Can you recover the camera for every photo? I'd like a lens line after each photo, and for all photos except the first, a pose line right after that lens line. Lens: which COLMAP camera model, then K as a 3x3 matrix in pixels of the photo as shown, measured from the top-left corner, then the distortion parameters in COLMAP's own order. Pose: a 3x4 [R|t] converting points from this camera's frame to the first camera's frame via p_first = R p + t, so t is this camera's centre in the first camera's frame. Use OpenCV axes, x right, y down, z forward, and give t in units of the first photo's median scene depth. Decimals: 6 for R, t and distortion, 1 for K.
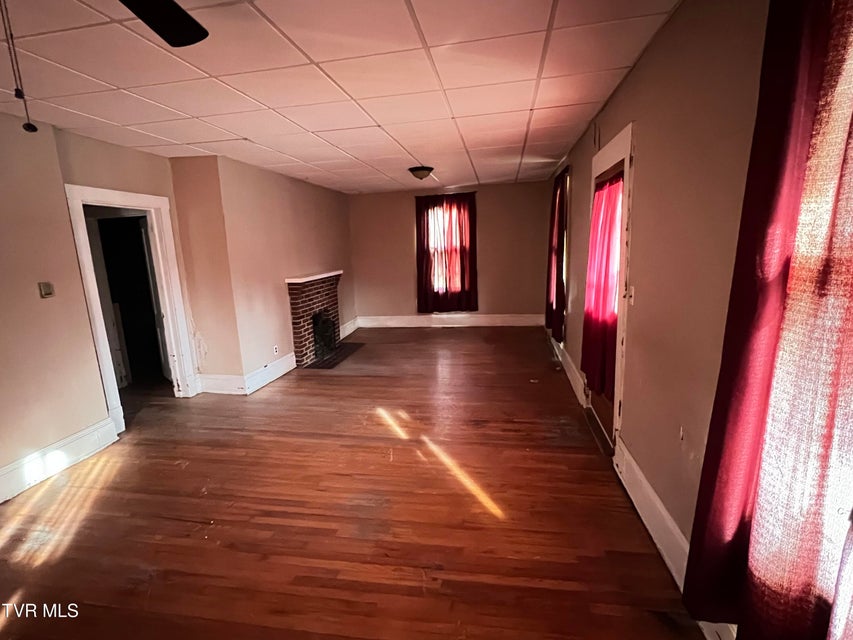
lens RADIAL K [[417.1, 0, 426.7], [0, 417.1, 319.9], [0, 0, 1]] dist [-0.005165, -0.000702]
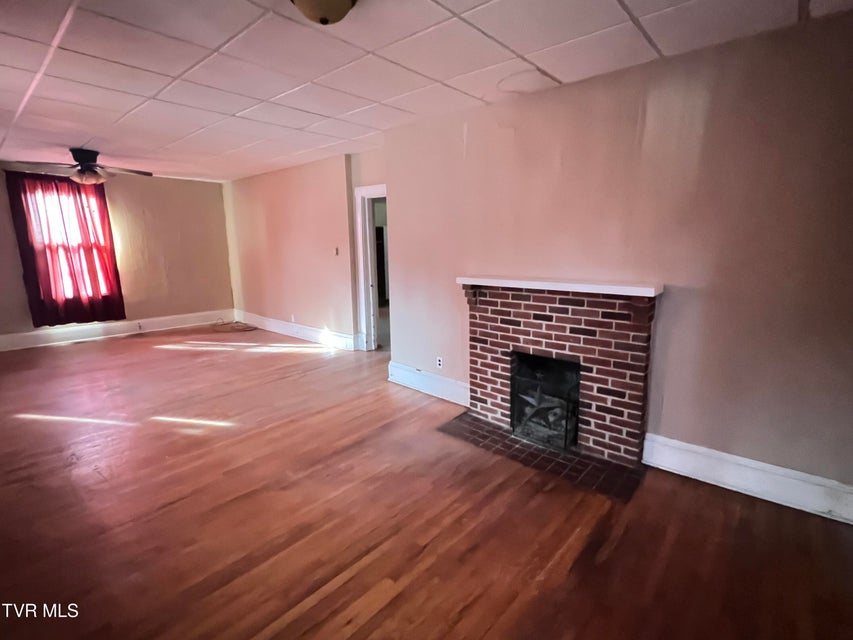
lens RADIAL K [[417.1, 0, 425.8], [0, 417.1, 321.8], [0, 0, 1]] dist [-0.005165, -0.000702]
pose [[-0.519577, 0.216610, -0.826511, 0.277082], [-0.119953, 0.939259, 0.321566, -0.250272], [0.845961, 0.266220, -0.462035, 1.365732]]
